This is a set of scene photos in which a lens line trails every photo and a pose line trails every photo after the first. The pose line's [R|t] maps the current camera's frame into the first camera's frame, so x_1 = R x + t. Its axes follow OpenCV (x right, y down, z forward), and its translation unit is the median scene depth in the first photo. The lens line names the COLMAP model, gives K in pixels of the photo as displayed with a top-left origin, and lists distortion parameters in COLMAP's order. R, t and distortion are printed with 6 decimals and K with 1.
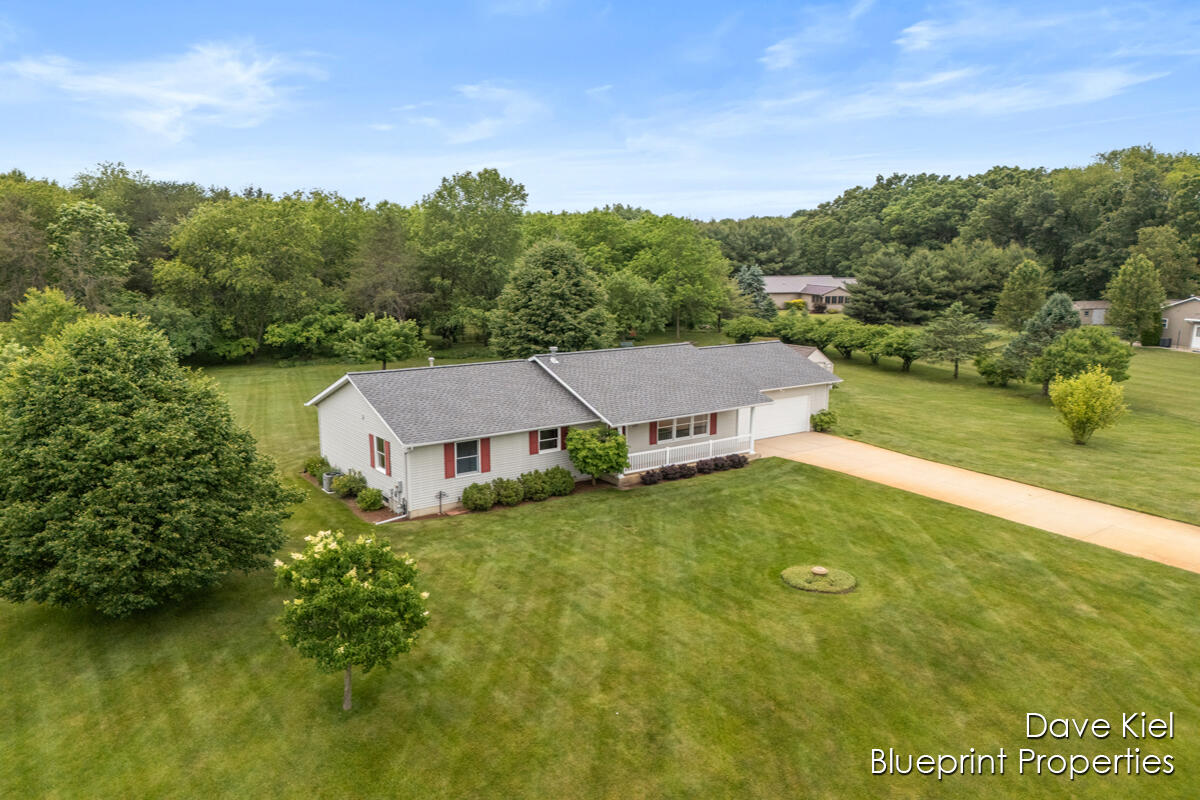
lens RADIAL K [[866.8, 0, 594.0], [0, 866.8, 439.9], [0, 0, 1]] dist [0.077514, -0.083774]
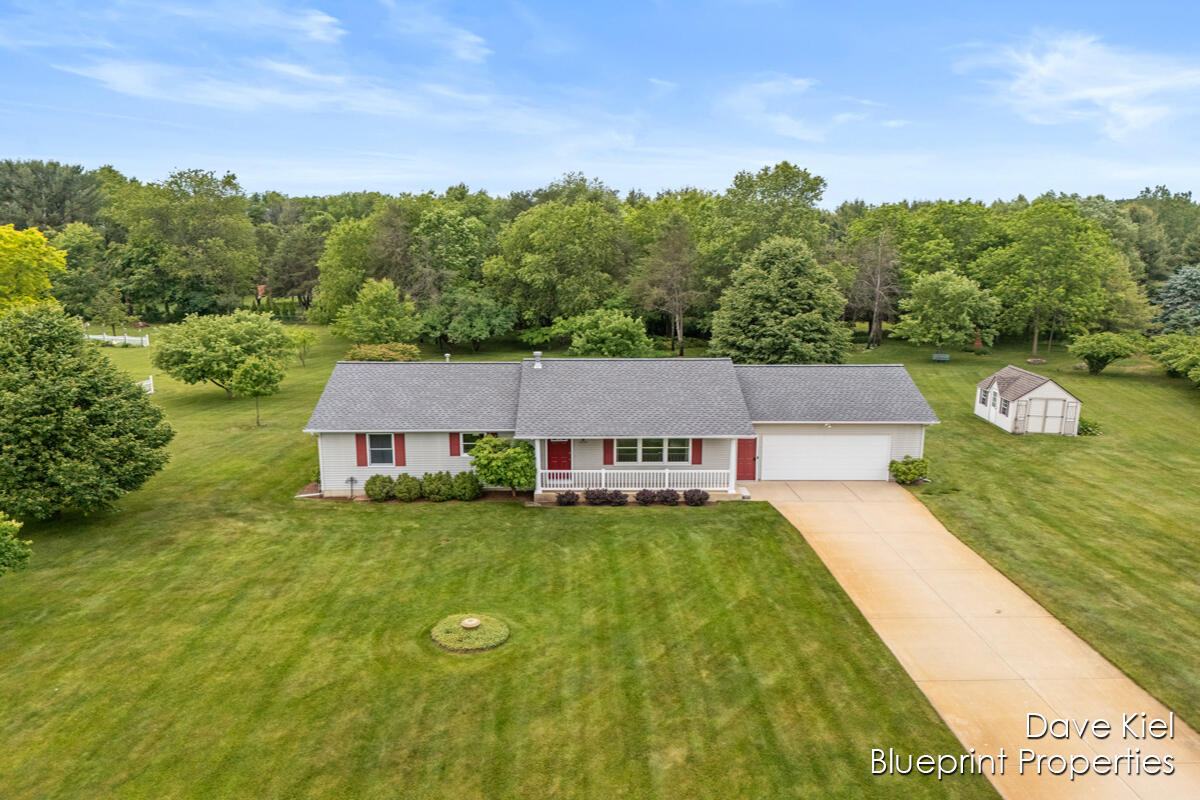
lens RADIAL K [[878.8, 0, 603.5], [0, 878.8, 425.3], [0, 0, 1]] dist [0.068085, -0.085932]
pose [[0.828824, 0.115466, -0.547466, 0.605924], [-0.121355, 0.992280, 0.025559, -0.063209], [0.546191, 0.045254, 0.836438, 0.230186]]
